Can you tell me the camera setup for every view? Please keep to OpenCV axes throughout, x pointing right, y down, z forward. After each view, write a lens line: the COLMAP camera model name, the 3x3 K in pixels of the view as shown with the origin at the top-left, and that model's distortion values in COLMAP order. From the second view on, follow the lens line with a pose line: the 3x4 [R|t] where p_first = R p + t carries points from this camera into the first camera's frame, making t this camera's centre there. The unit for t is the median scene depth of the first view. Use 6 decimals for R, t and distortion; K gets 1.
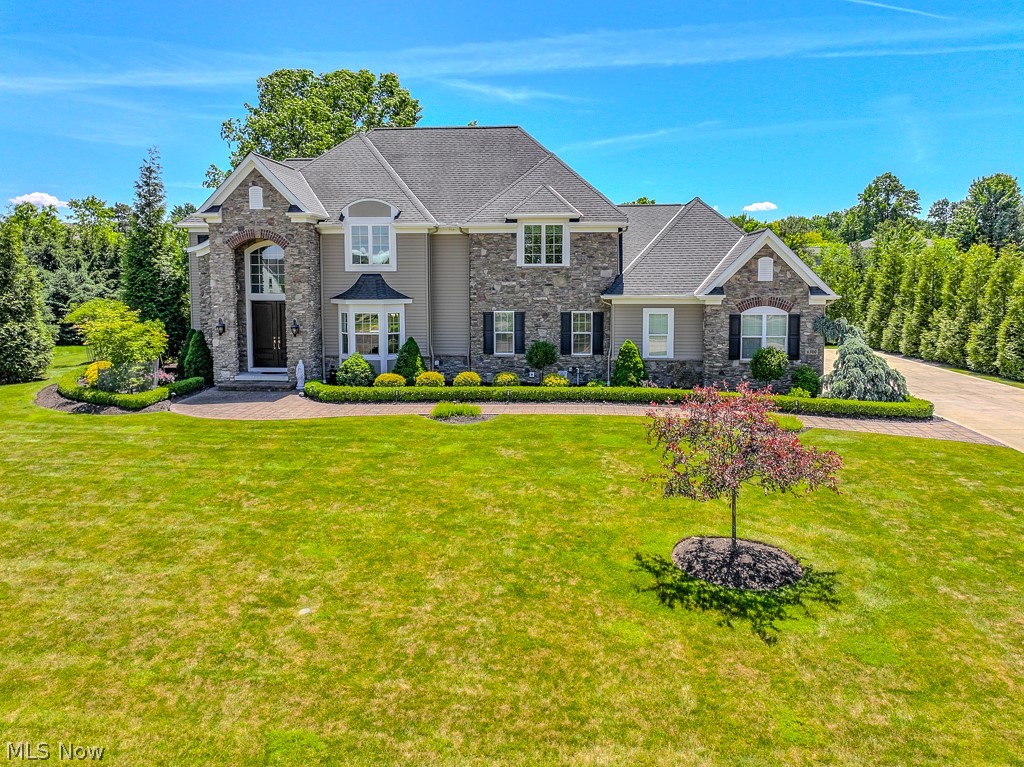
lens RADIAL K [[743.1, 0, 514.2], [0, 743.1, 321.4], [0, 0, 1]] dist [0.003645, 0.003712]
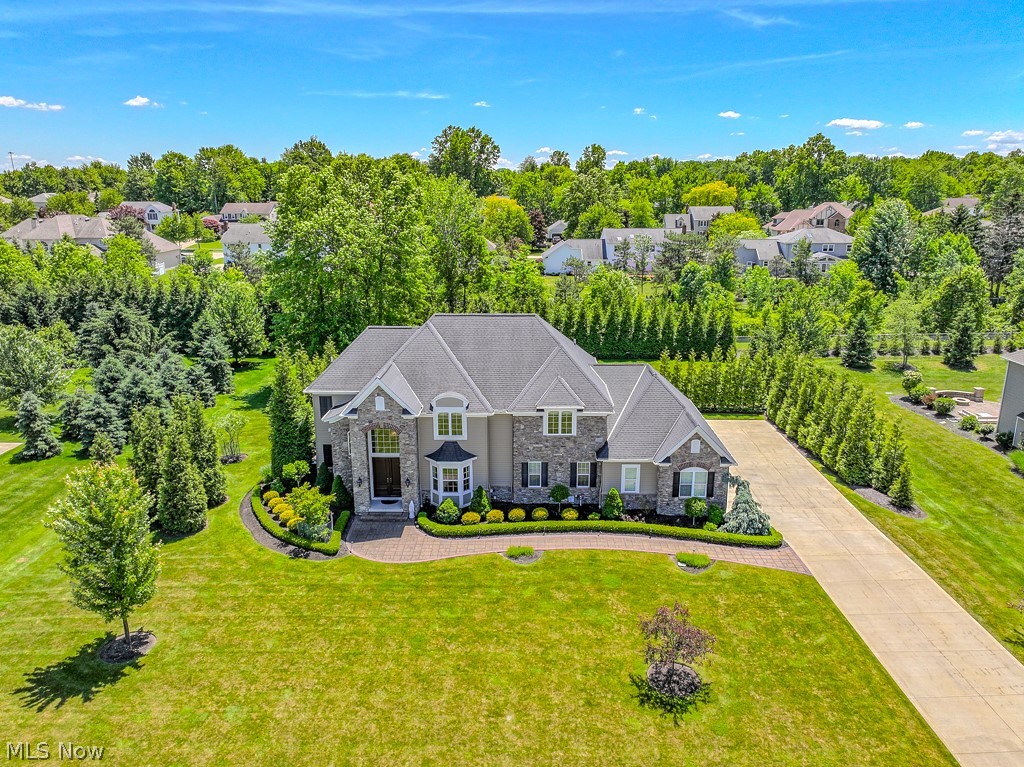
lens RADIAL K [[731.5, 0, 514.4], [0, 731.5, 365.6], [0, 0, 1]] dist [0.002171, -0.002132]
pose [[0.997275, -0.019121, 0.071257, -0.178605], [0.006056, 0.983788, 0.179231, -0.538454], [-0.073529, -0.178311, 0.981223, -0.541214]]
